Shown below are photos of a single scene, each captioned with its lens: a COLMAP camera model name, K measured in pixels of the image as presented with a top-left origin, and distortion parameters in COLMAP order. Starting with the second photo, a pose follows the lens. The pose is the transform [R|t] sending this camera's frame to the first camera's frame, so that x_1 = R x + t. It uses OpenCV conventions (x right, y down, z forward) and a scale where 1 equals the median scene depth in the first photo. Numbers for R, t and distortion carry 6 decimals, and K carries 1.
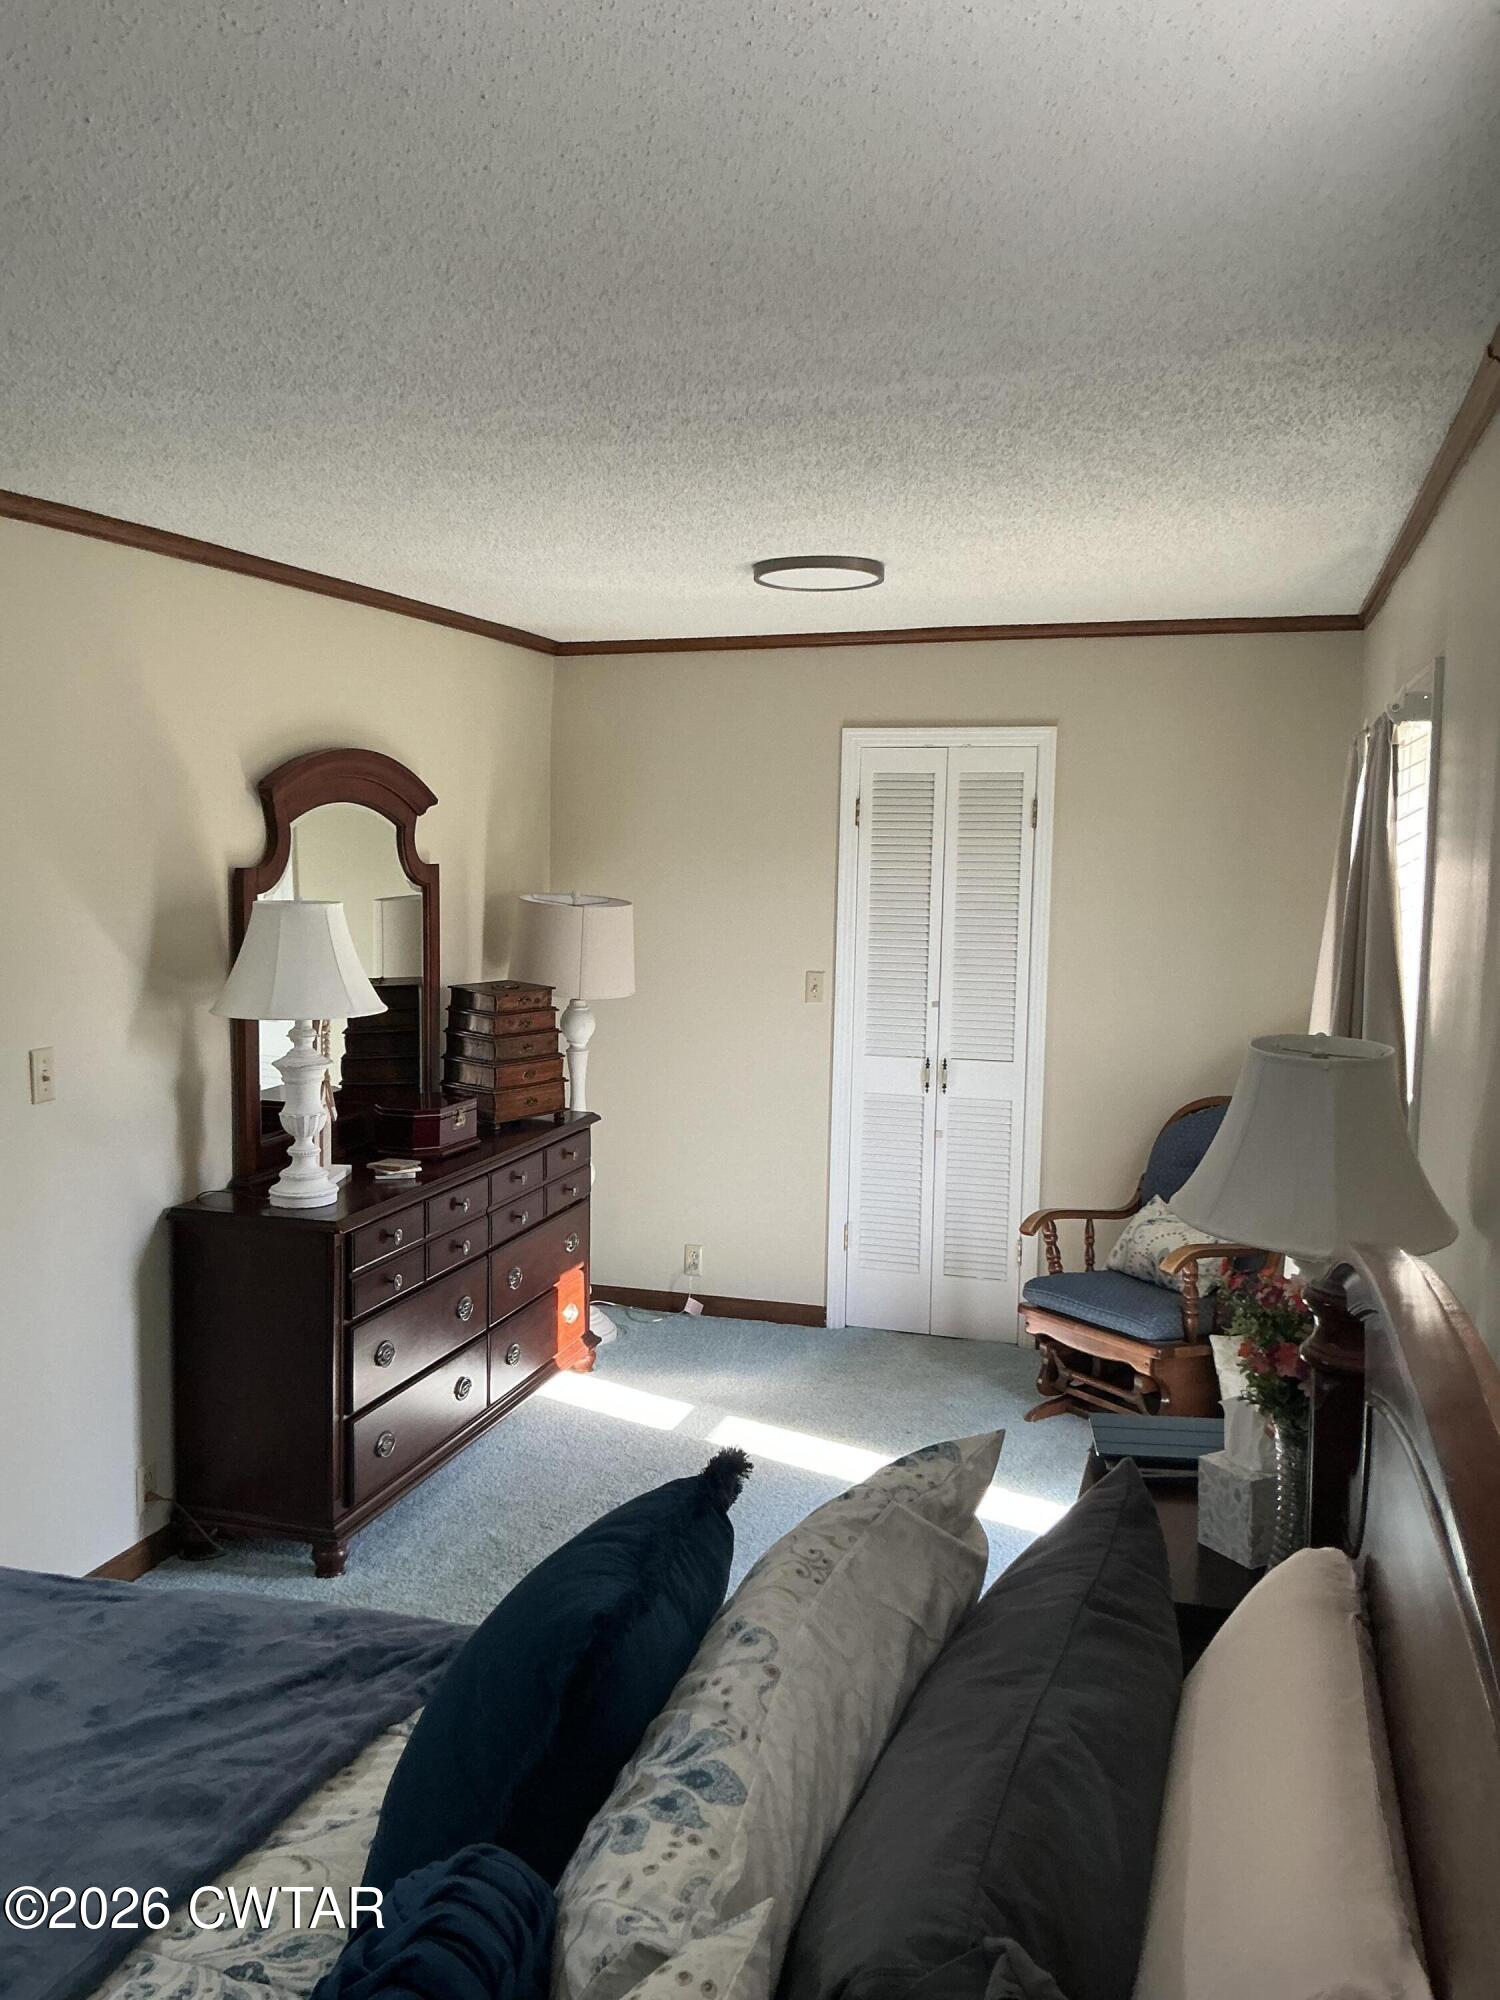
lens RADIAL K [[1624.0, 0, 756.2], [0, 1624.0, 1001.7], [0, 0, 1]] dist [0.127427, -0.279972]
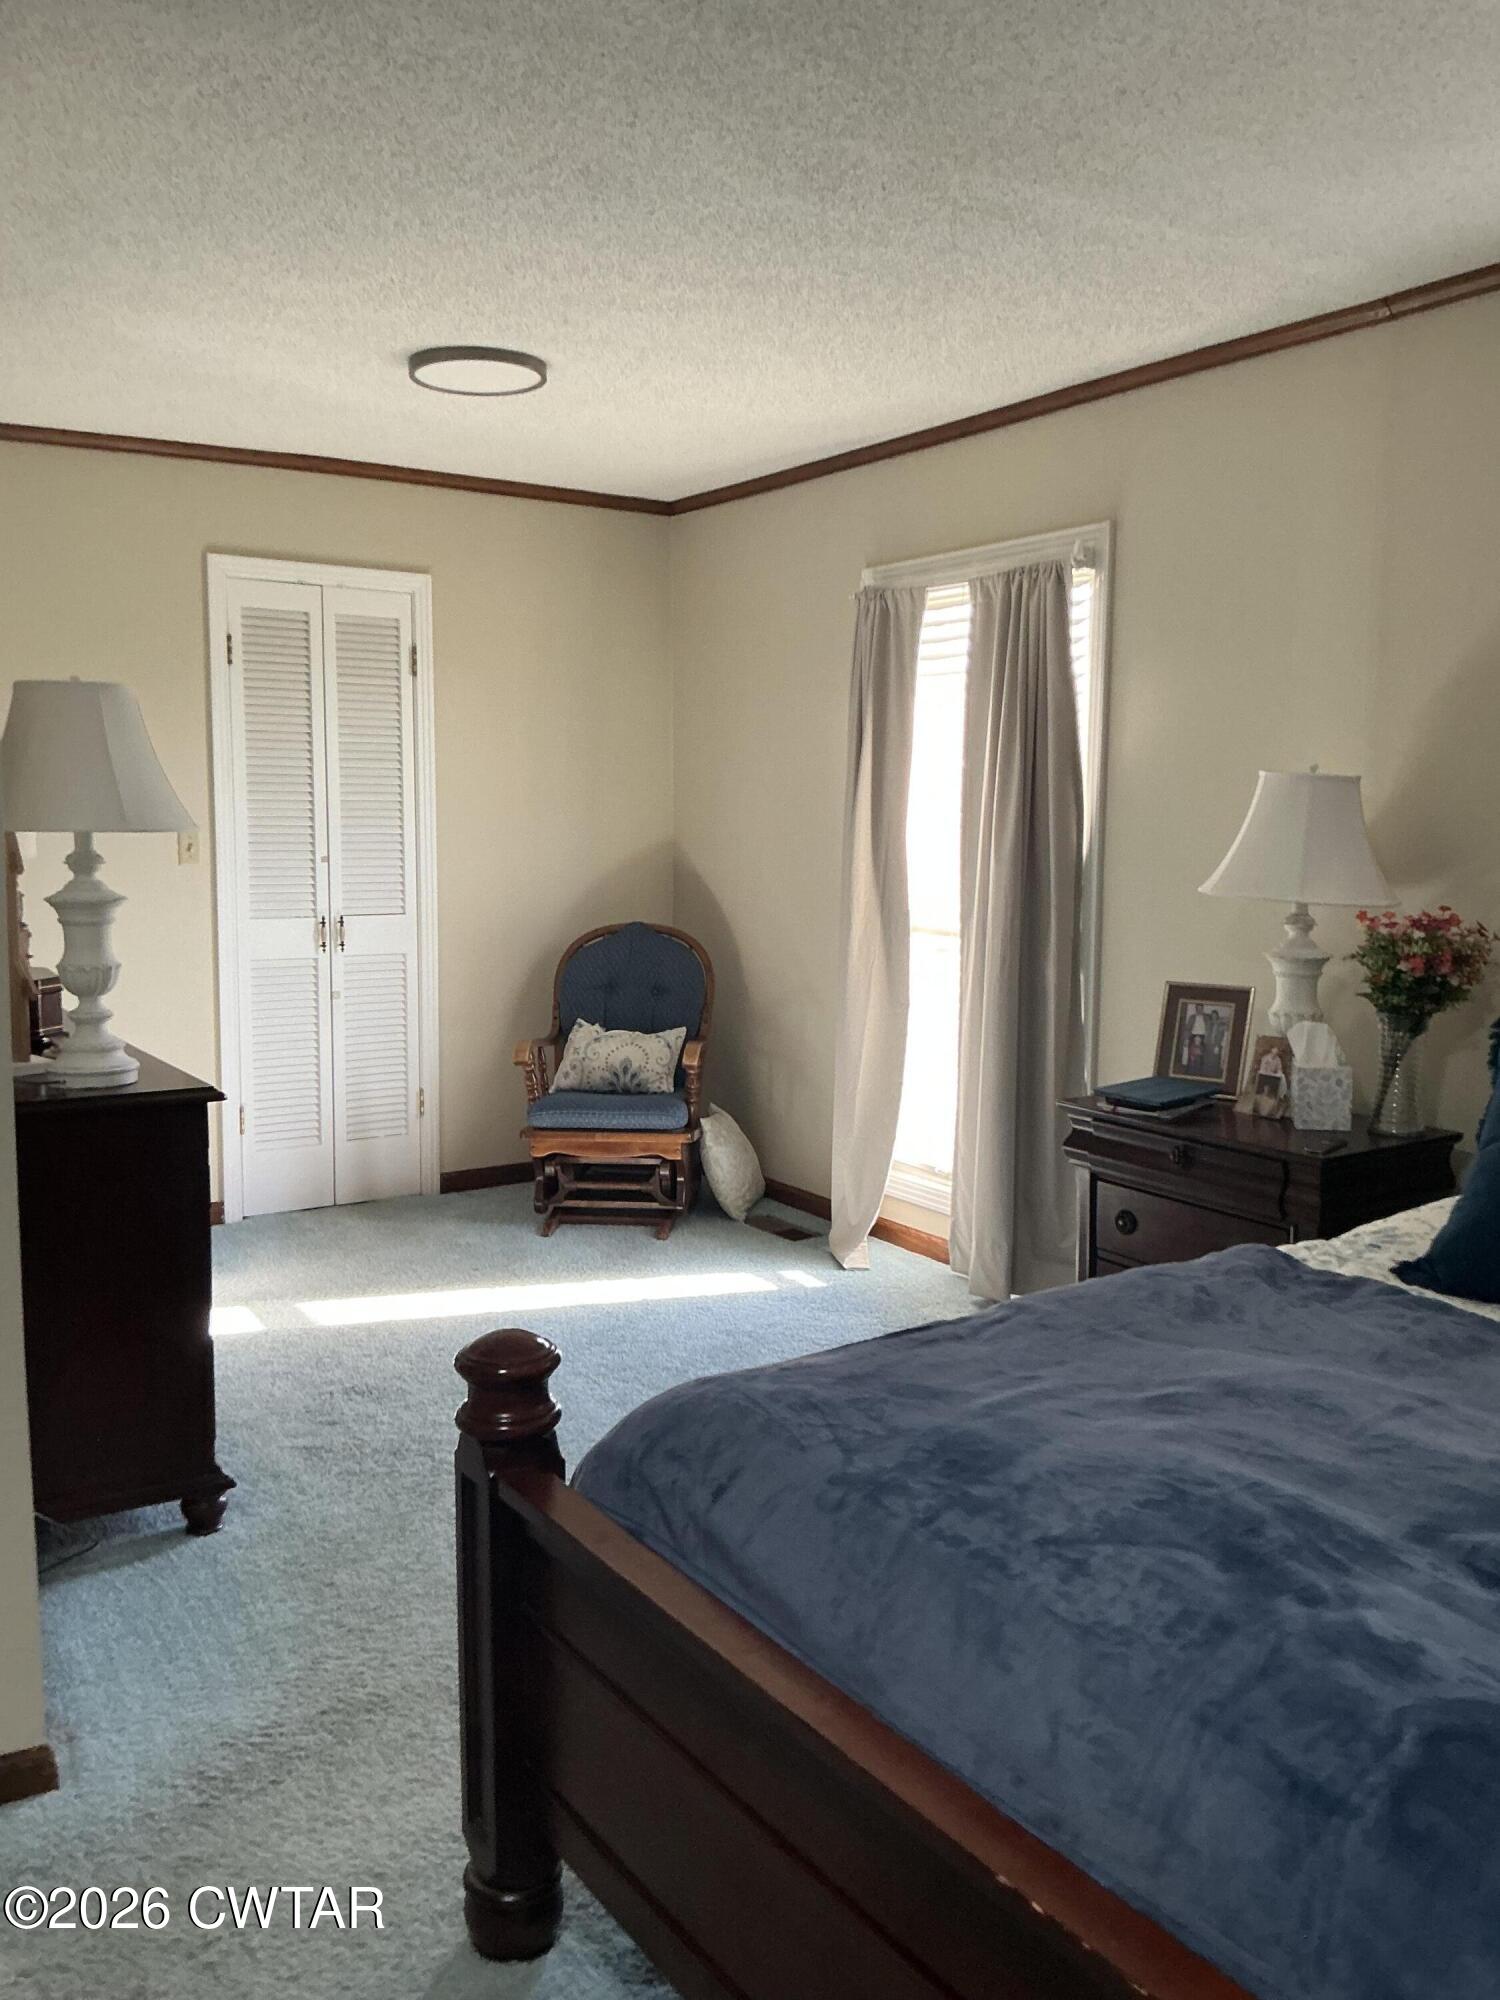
lens RADIAL K [[1624.0, 0, 756.2], [0, 1624.0, 1001.7], [0, 0, 1]] dist [0.127427, -0.279972]
pose [[0.656112, -0.100061, 0.748001, -0.454279], [0.076008, 0.994893, 0.066417, 0.040572], [-0.750826, 0.013277, 0.660366, 0.180398]]
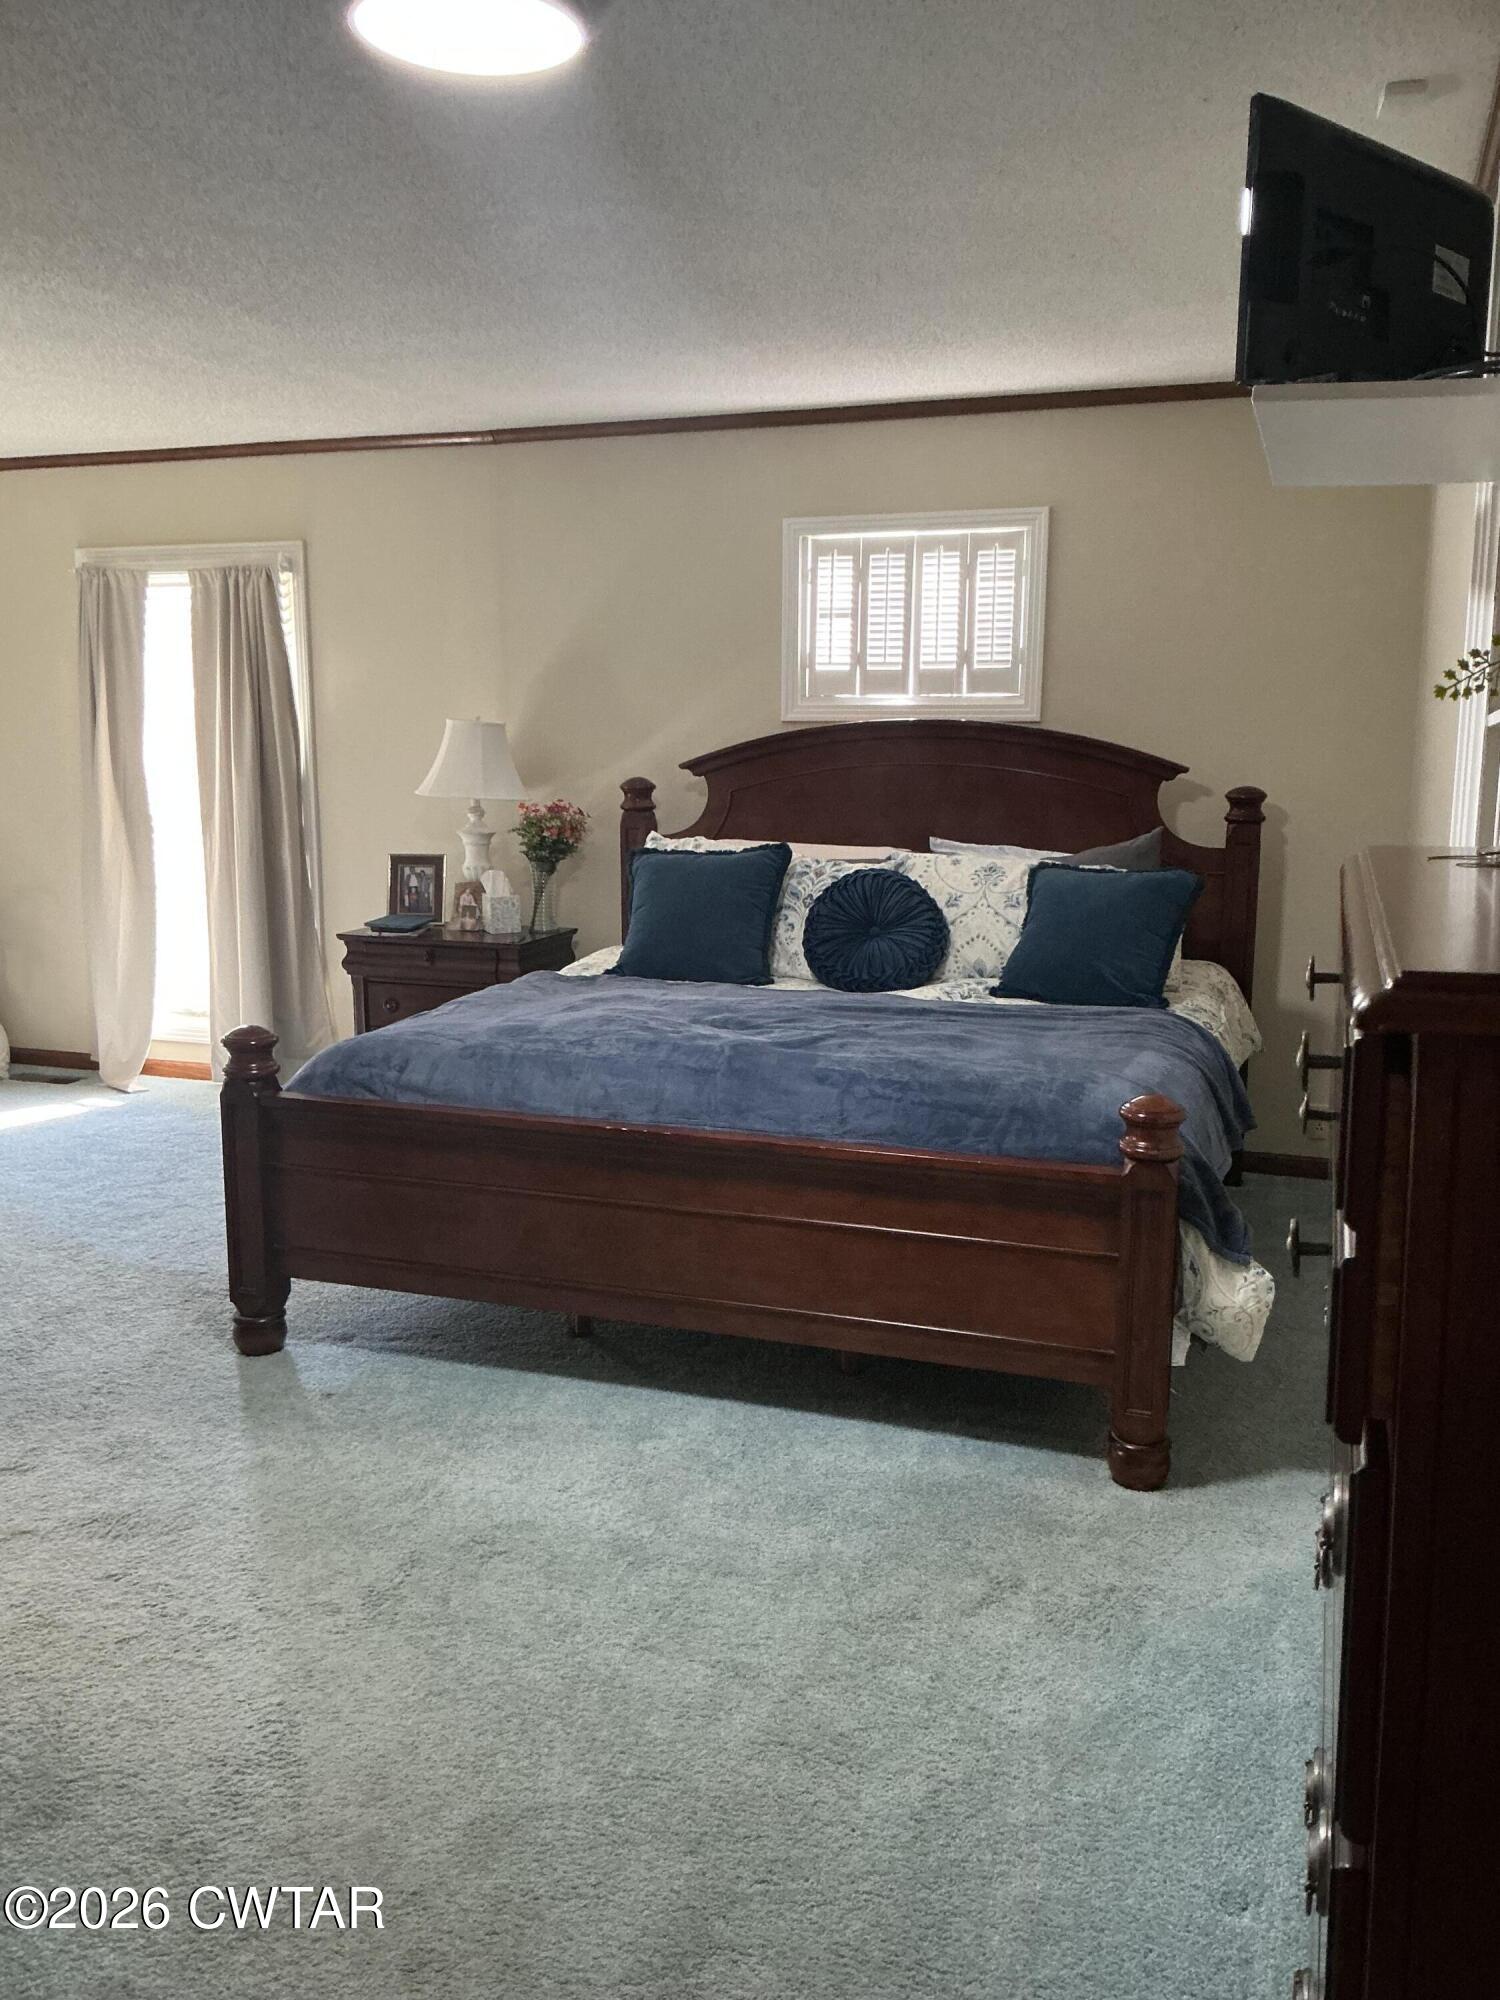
lens RADIAL K [[1624.0, 0, 756.2], [0, 1624.0, 1001.7], [0, 0, 1]] dist [0.127427, -0.279972]
pose [[0.061706, -0.176847, 0.982302, -0.857756], [0.092159, 0.980983, 0.170820, 0.026112], [-0.993831, 0.079987, 0.076831, 0.192556]]
